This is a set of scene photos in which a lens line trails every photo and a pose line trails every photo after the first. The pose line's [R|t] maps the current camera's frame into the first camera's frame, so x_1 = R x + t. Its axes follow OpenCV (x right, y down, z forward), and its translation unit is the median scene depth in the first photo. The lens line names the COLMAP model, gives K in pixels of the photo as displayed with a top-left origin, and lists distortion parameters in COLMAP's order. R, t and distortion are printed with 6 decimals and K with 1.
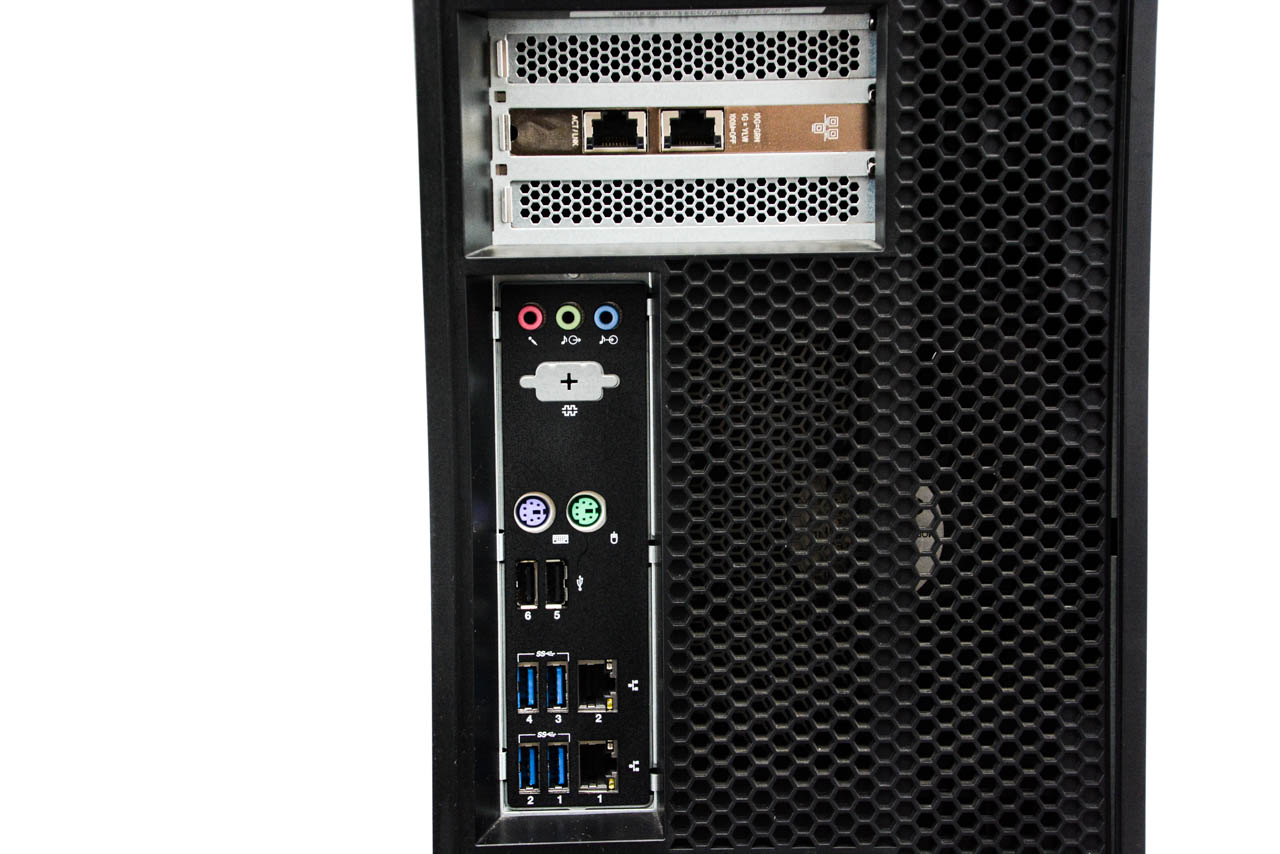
lens RADIAL K [[2832.1, 0, 640.0], [0, 2832.1, 427.0], [0, 0, 1]] dist [0.603669, 0.560447]
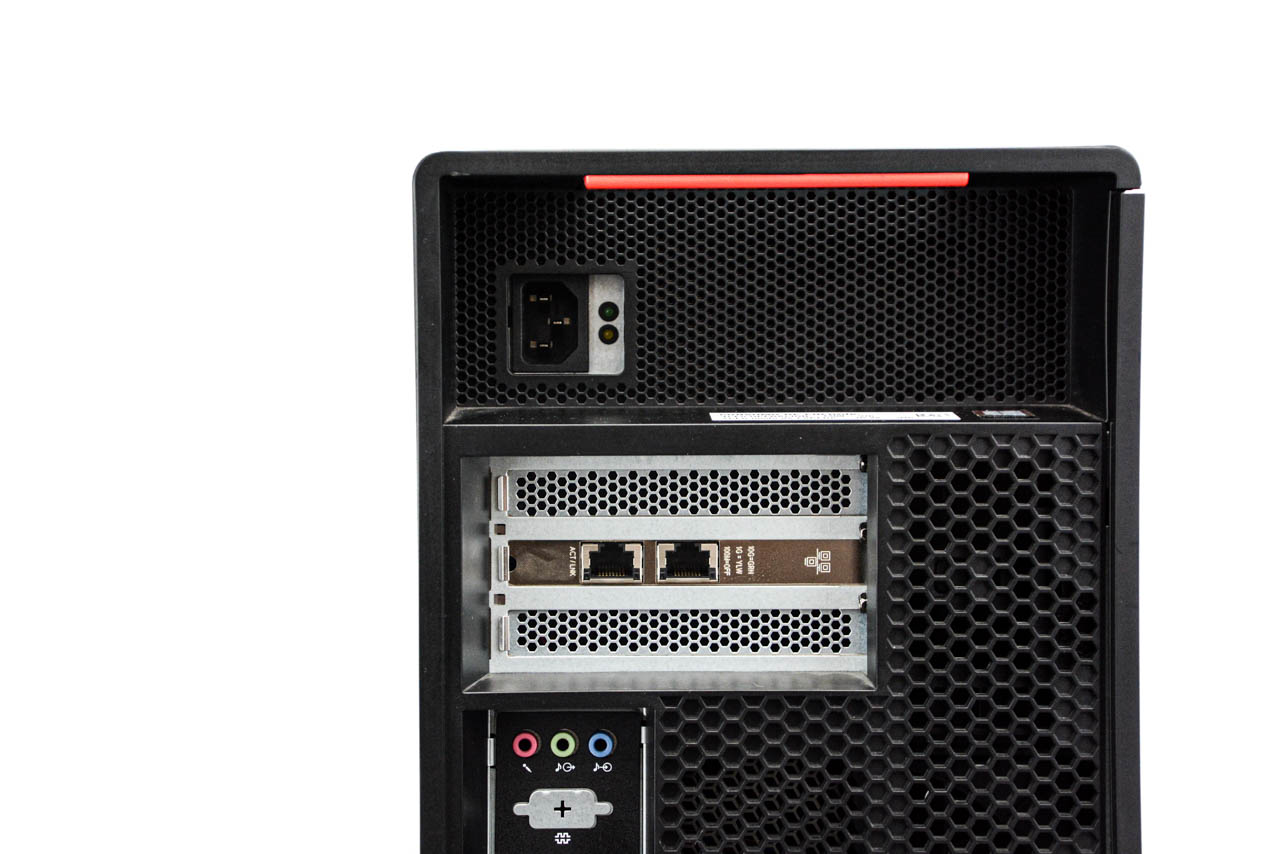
lens RADIAL K [[2832.1, 0, 640.0], [0, 2832.1, 427.0], [0, 0, 1]] dist [0.603669, 0.560447]
pose [[0.999935, 0.011305, 0.001753, -0.000997], [-0.011227, 0.999156, -0.039521, -0.112355], [-0.002198, 0.039499, 0.999217, -0.017135]]
